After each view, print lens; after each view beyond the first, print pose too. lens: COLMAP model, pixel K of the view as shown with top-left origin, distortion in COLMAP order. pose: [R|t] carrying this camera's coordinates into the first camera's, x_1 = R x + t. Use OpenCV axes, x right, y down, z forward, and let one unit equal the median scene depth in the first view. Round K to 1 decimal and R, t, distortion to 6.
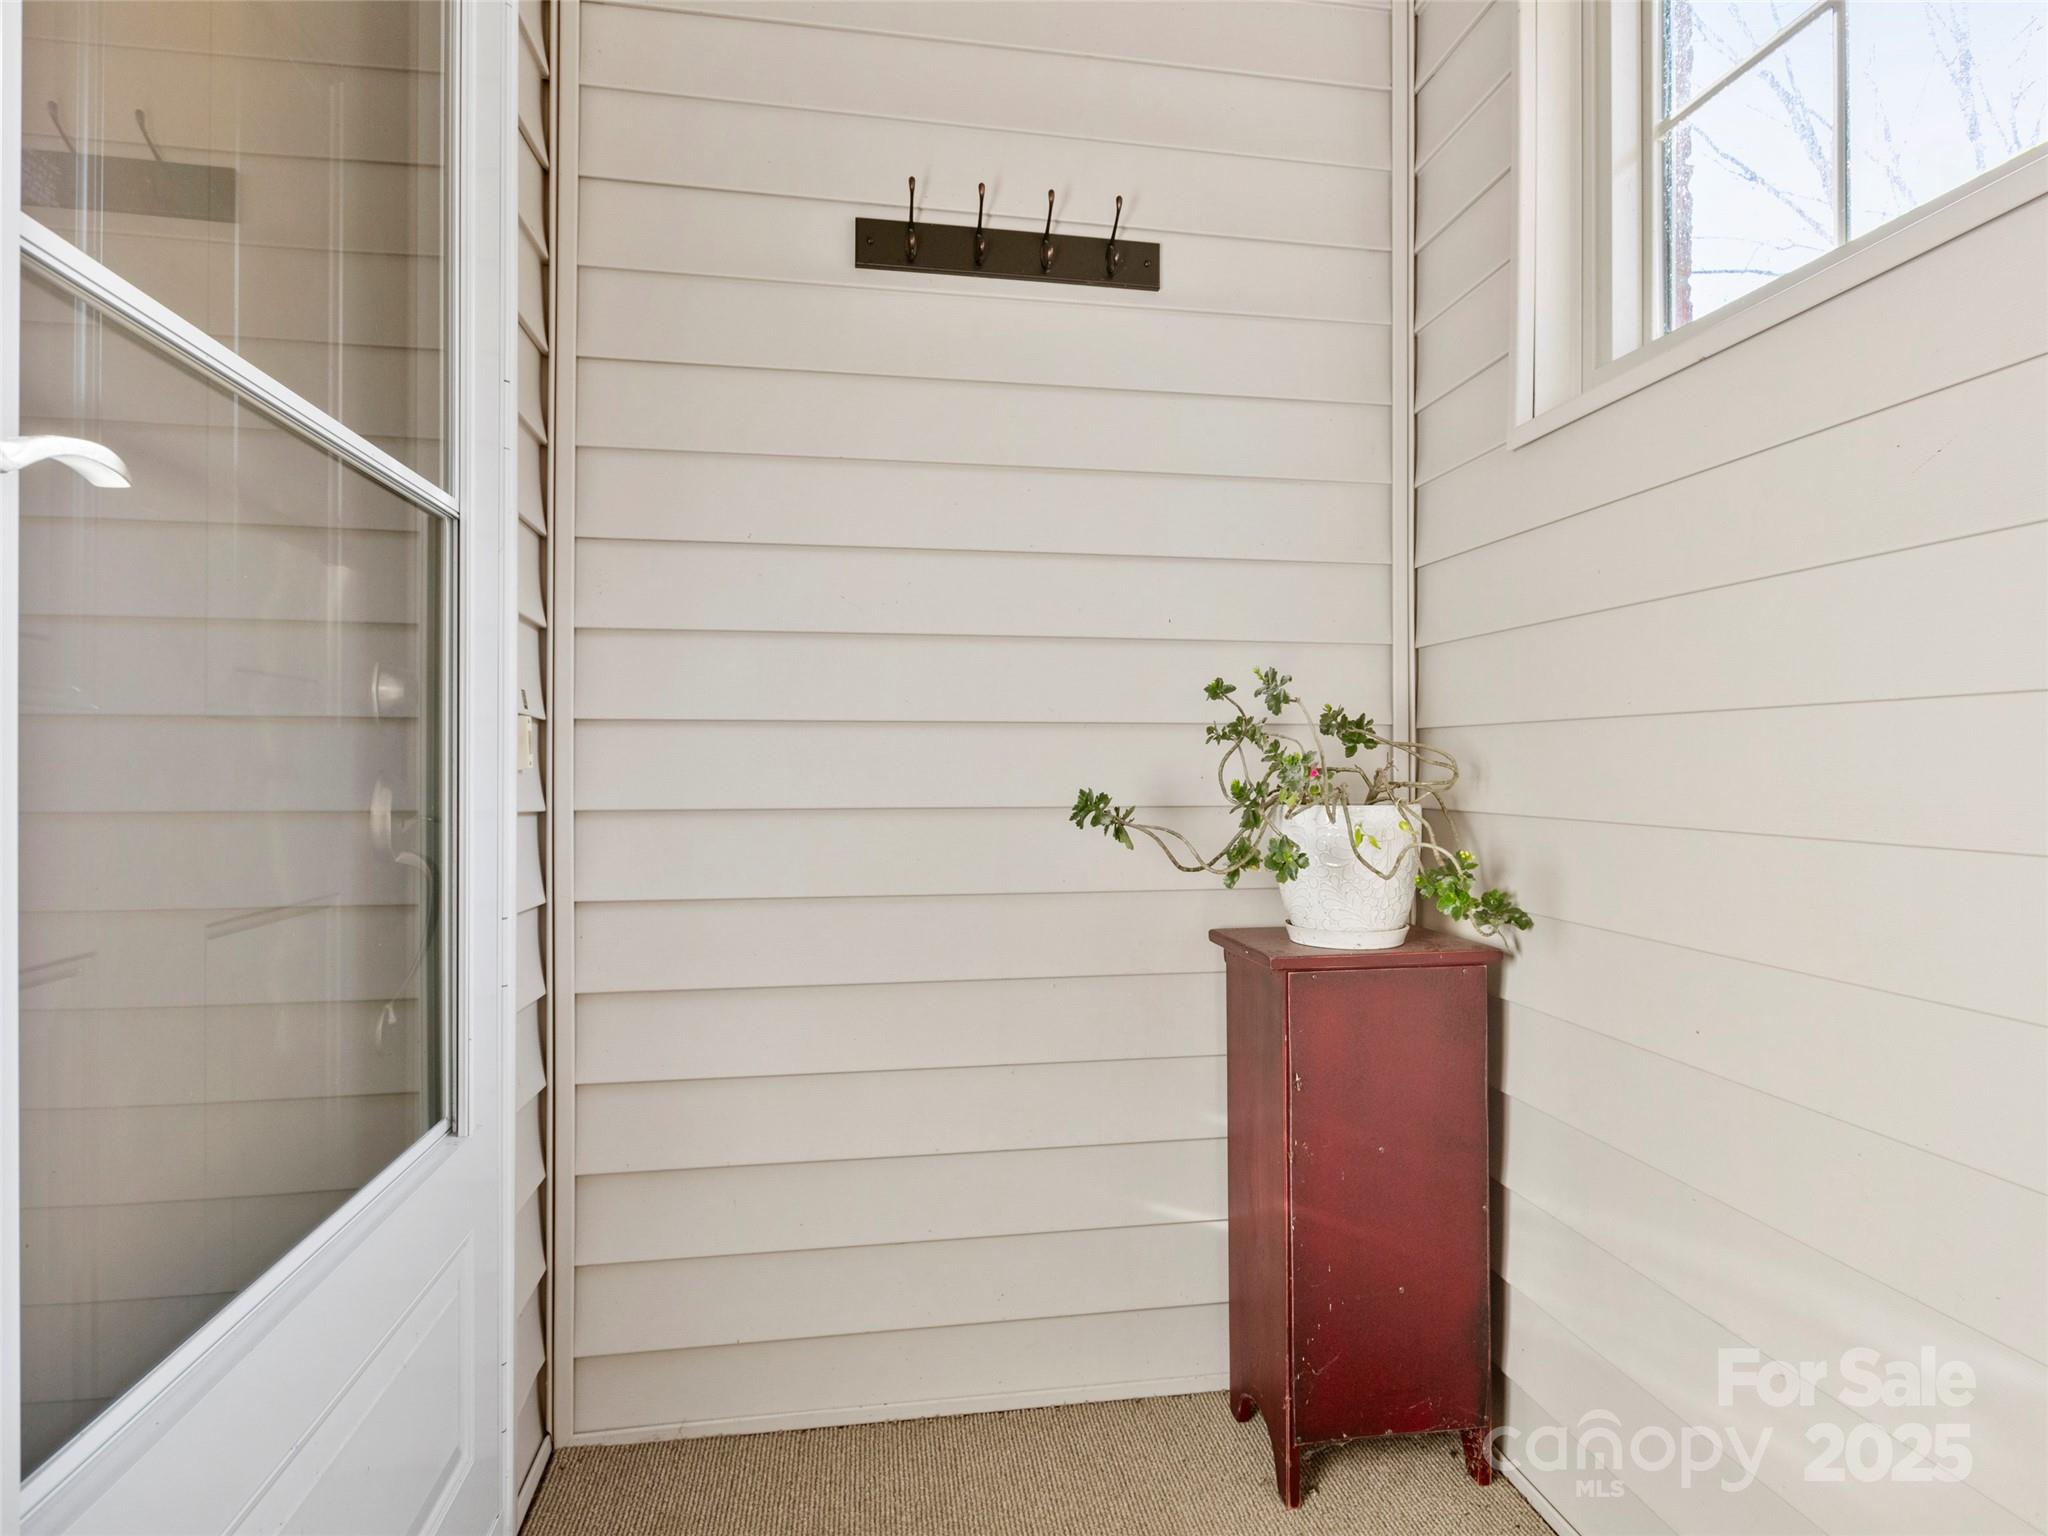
lens RADIAL K [[1049.2, 0, 1022.5], [0, 1049.2, 767.9], [0, 0, 1]] dist [0.004622, 0.000576]
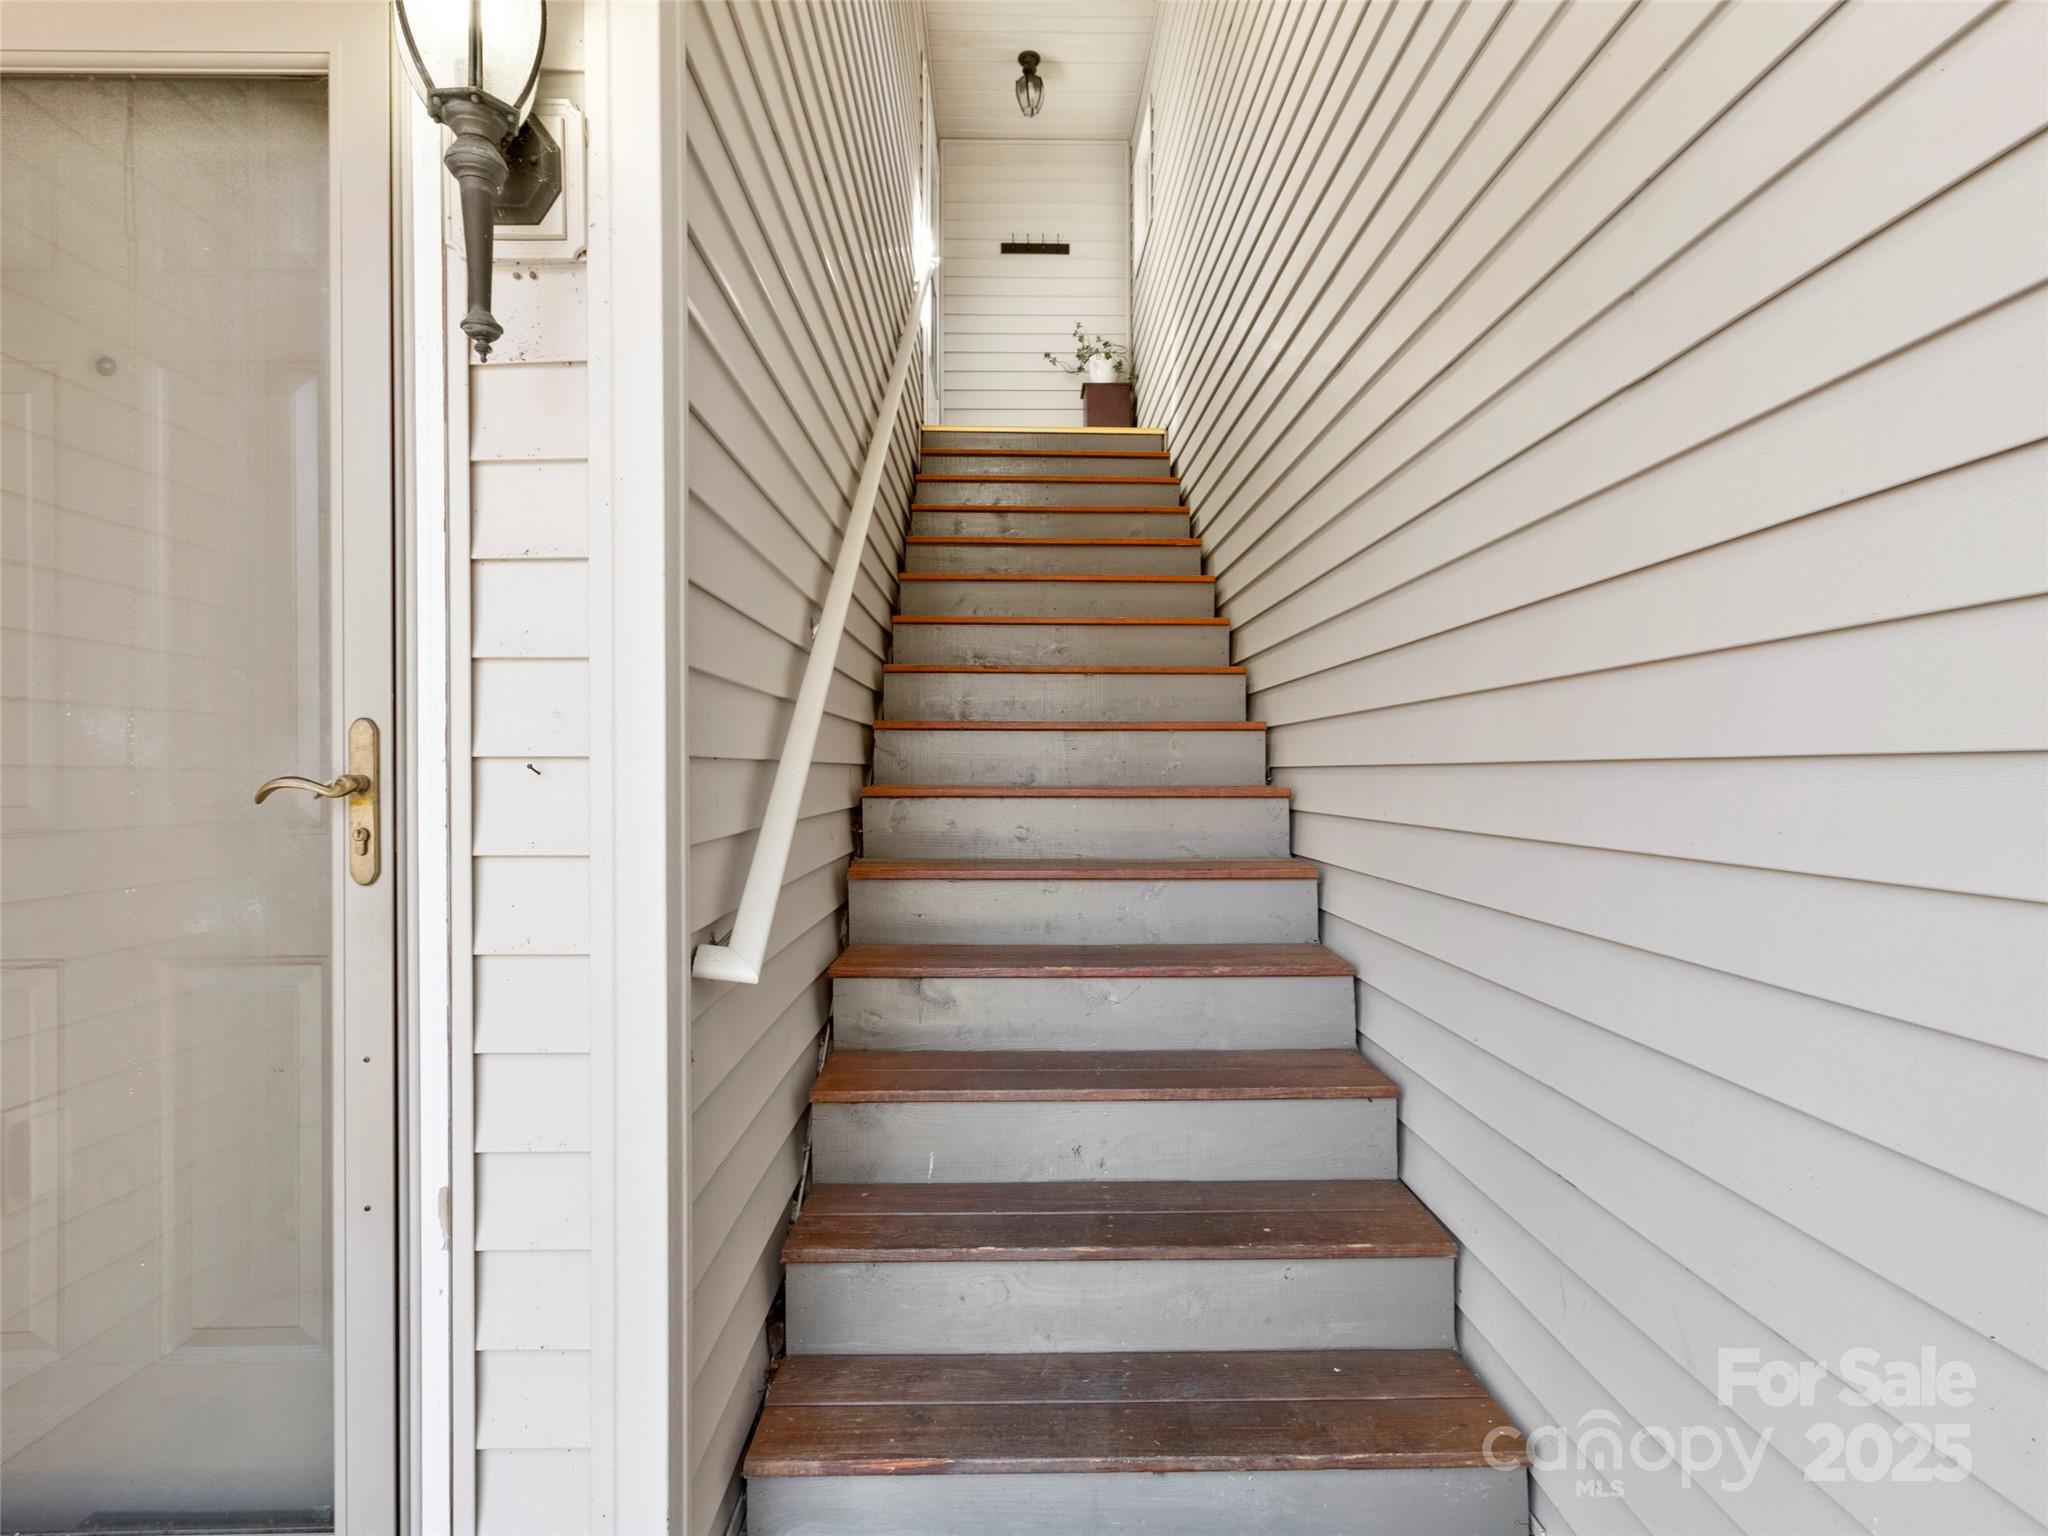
lens RADIAL K [[1032.4, 0, 1024.7], [0, 1032.4, 766.0], [0, 0, 1]] dist [0.005563, -0.002111]
pose [[0.989305, -0.003046, -0.145829, 0.581421], [0.003500, 0.999990, 0.002857, 1.709085], [0.145819, -0.003337, 0.989306, -3.384545]]
